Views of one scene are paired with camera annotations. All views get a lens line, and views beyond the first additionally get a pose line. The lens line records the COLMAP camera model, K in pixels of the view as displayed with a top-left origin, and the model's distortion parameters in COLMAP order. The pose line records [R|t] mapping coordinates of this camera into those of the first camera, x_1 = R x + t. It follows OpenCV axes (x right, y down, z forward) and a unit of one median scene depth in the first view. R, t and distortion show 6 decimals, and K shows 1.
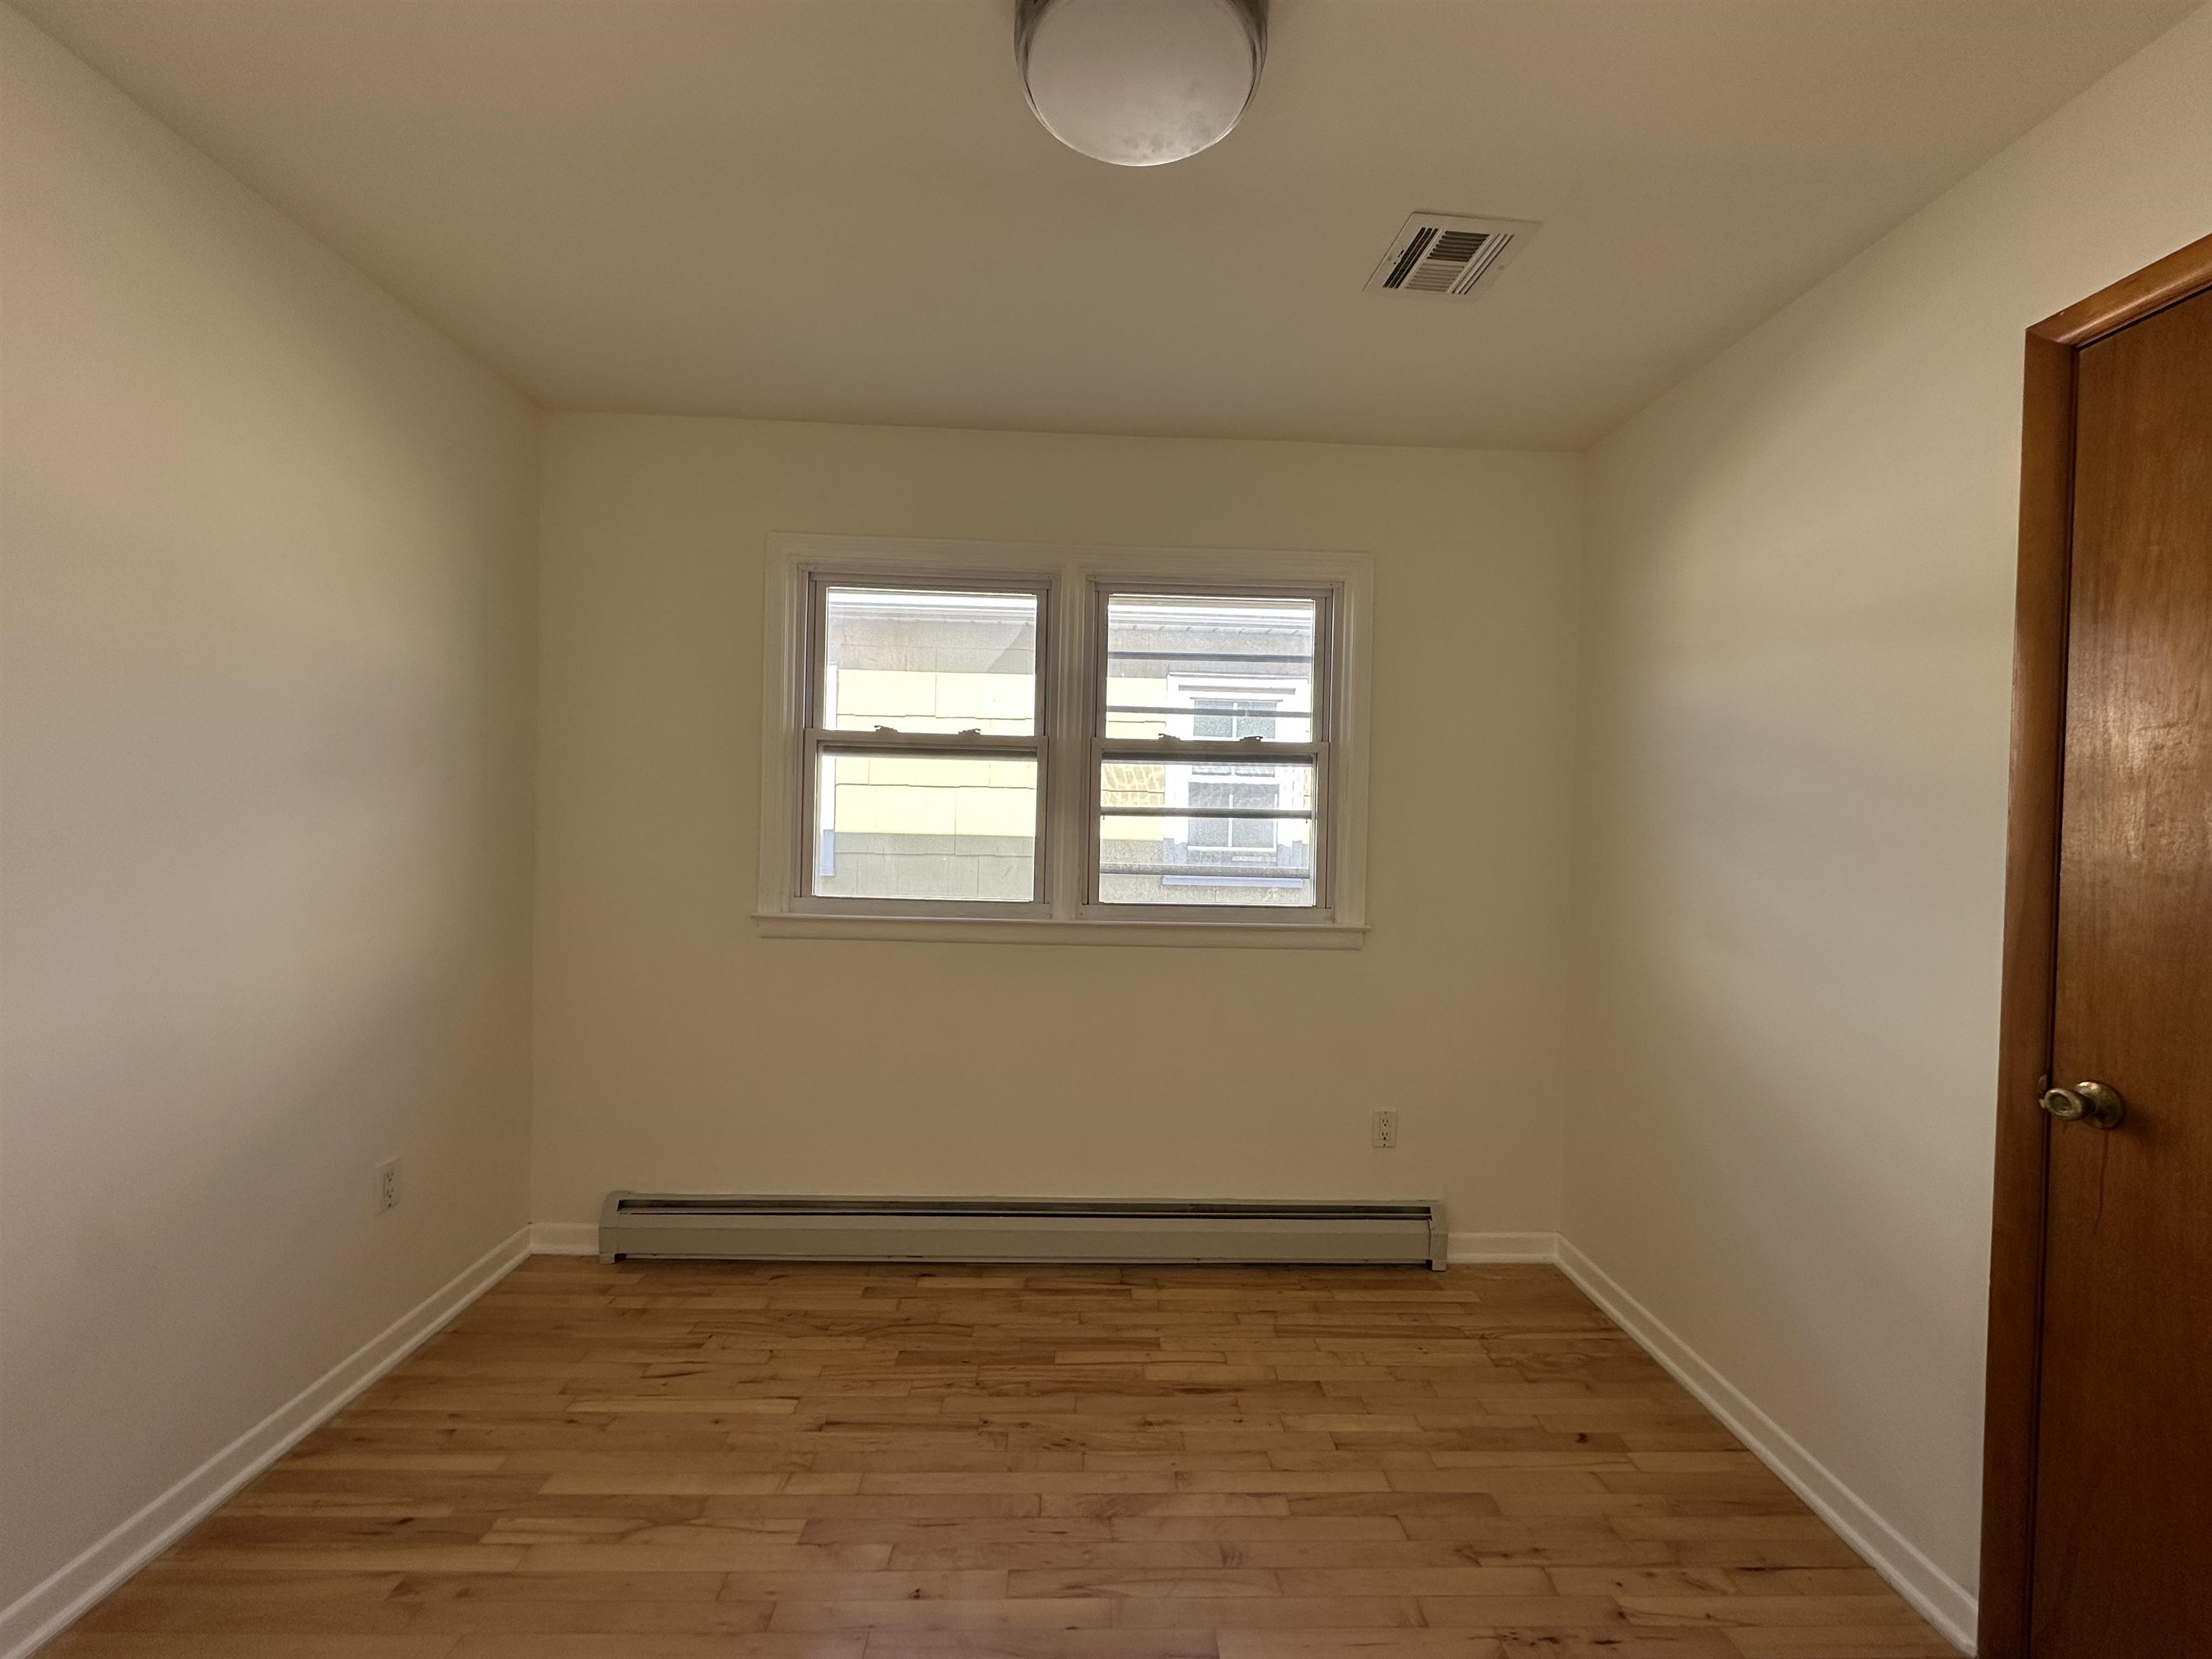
lens RADIAL K [[883.1, 0, 1106.7], [0, 883.1, 832.3], [0, 0, 1]] dist [-0.005420, 0.000676]
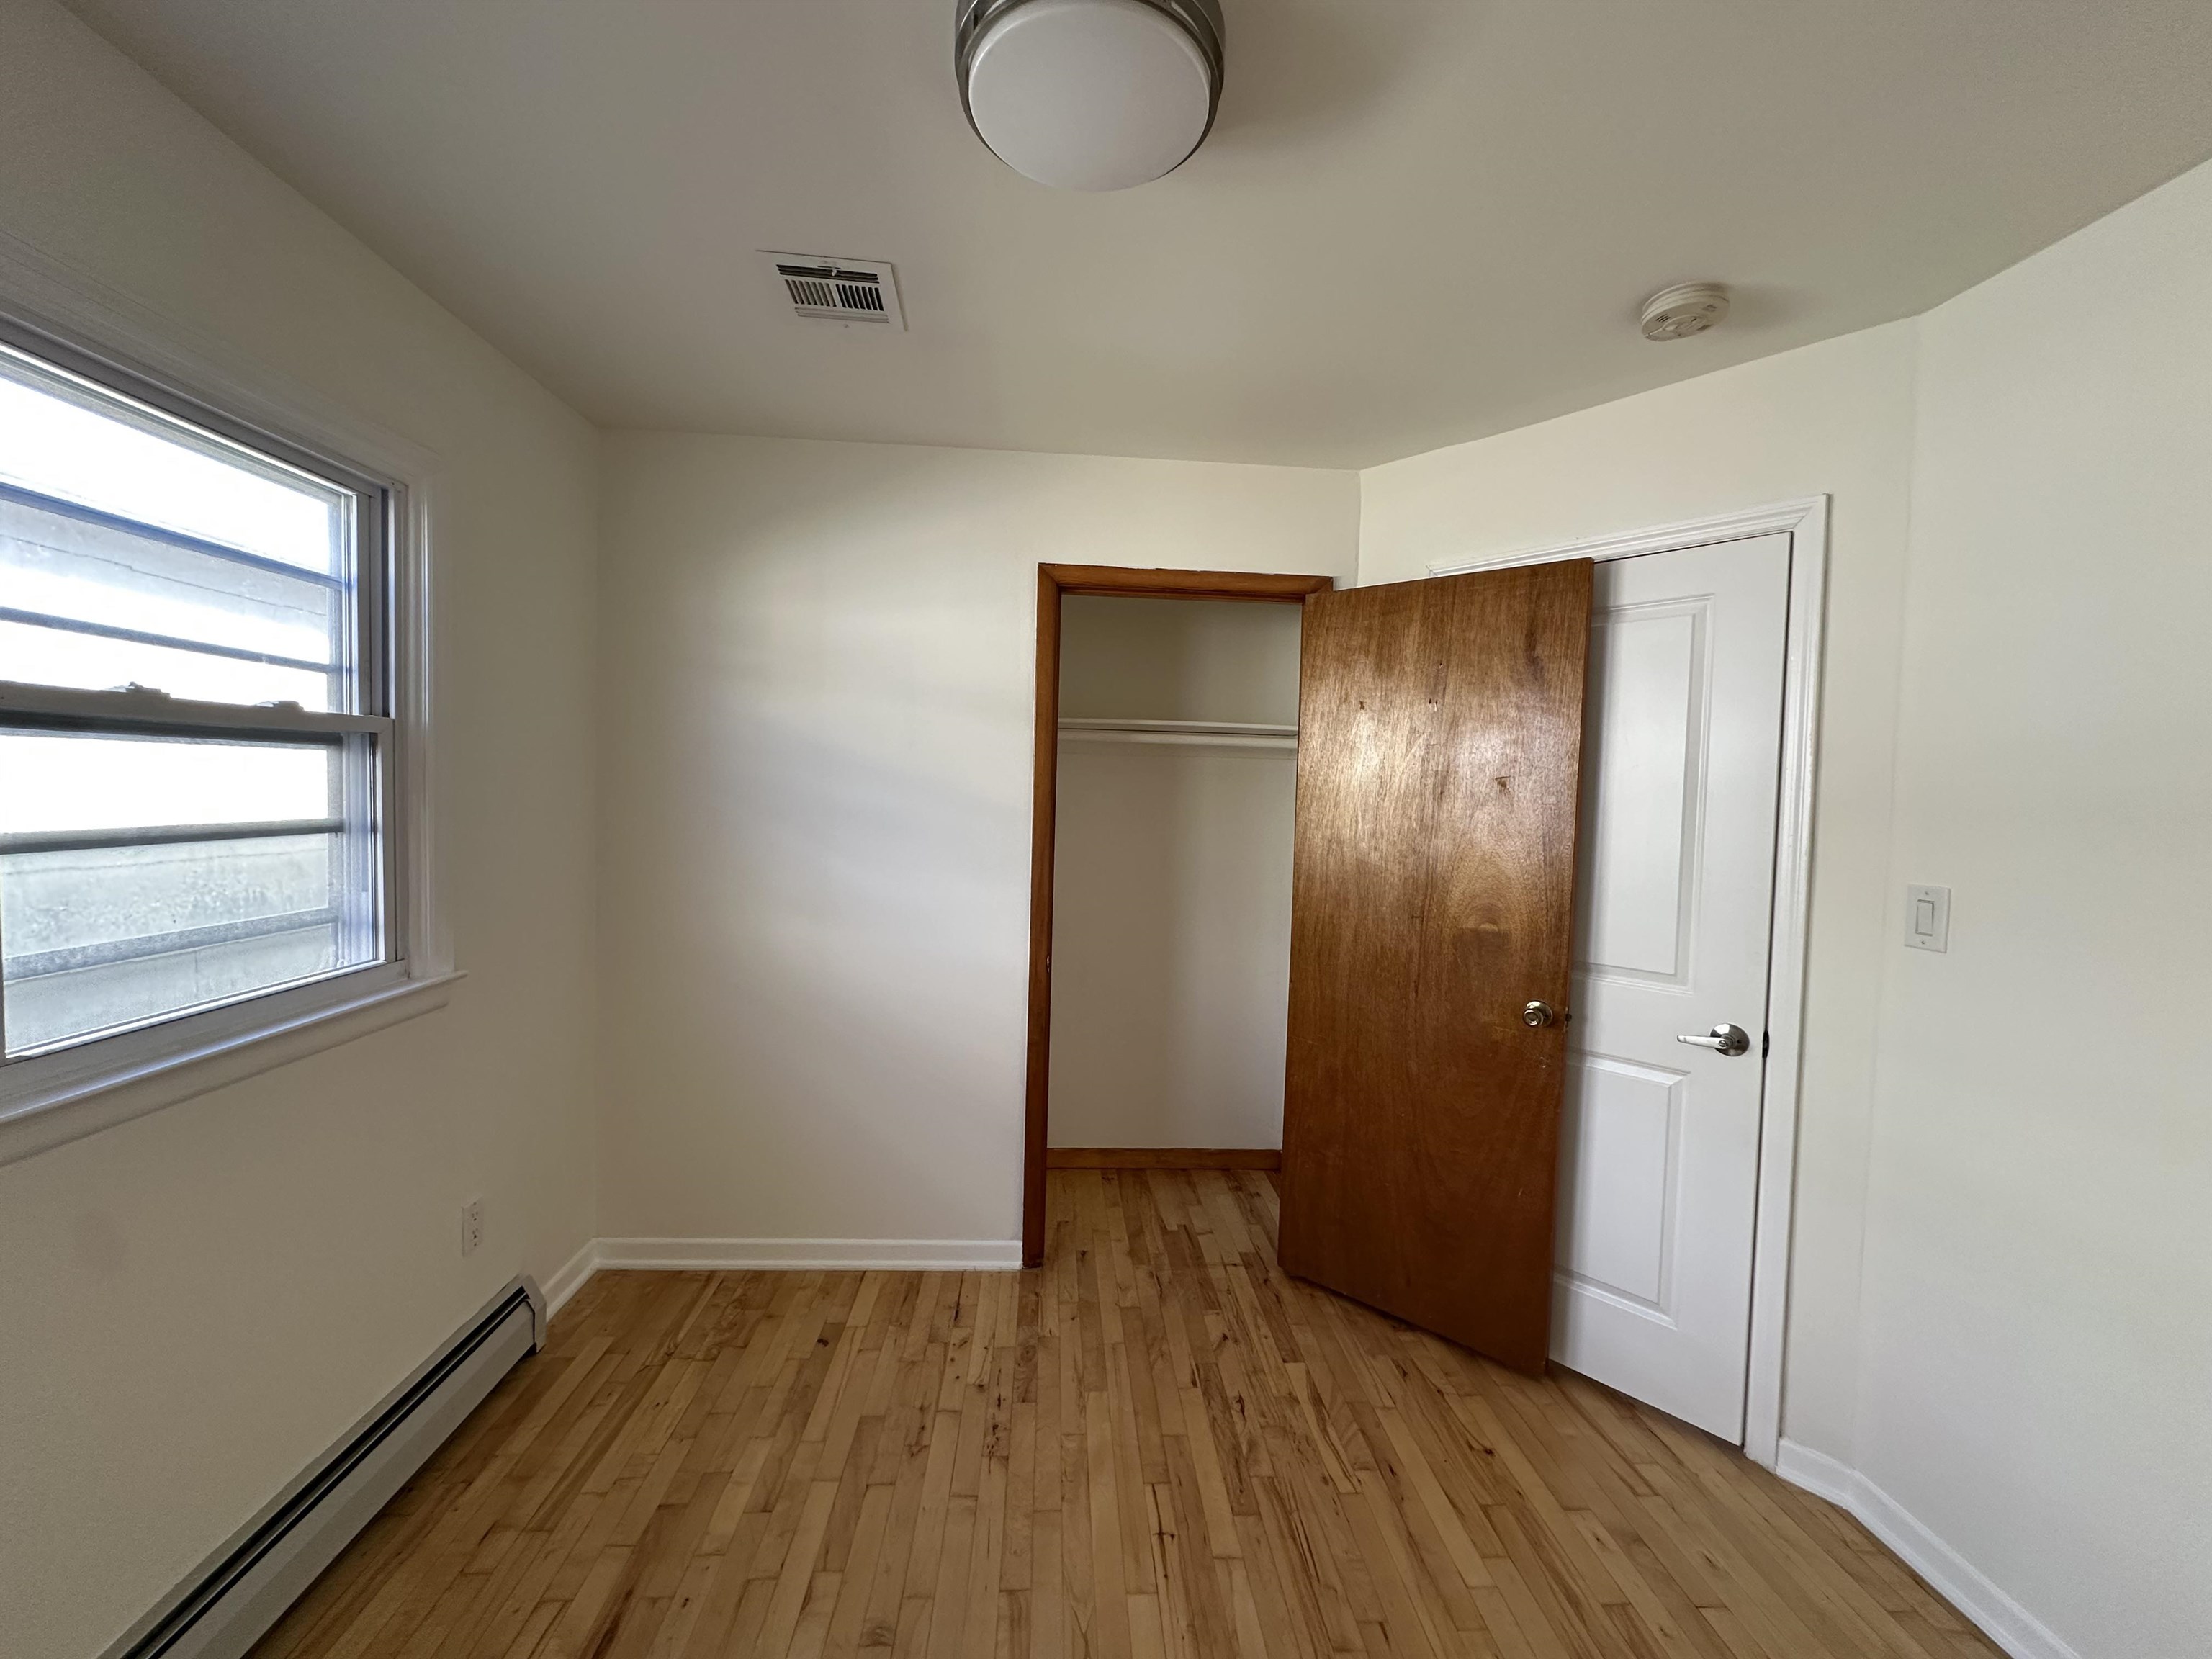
lens RADIAL K [[883.1, 0, 1113.5], [0, 883.1, 827.6], [0, 0, 1]] dist [-0.005420, 0.000676]
pose [[-0.035152, -0.066879, 0.997142, -0.590214], [-0.014080, 0.997692, 0.066419, -0.093724], [-0.999283, -0.011705, -0.036013, 0.615015]]
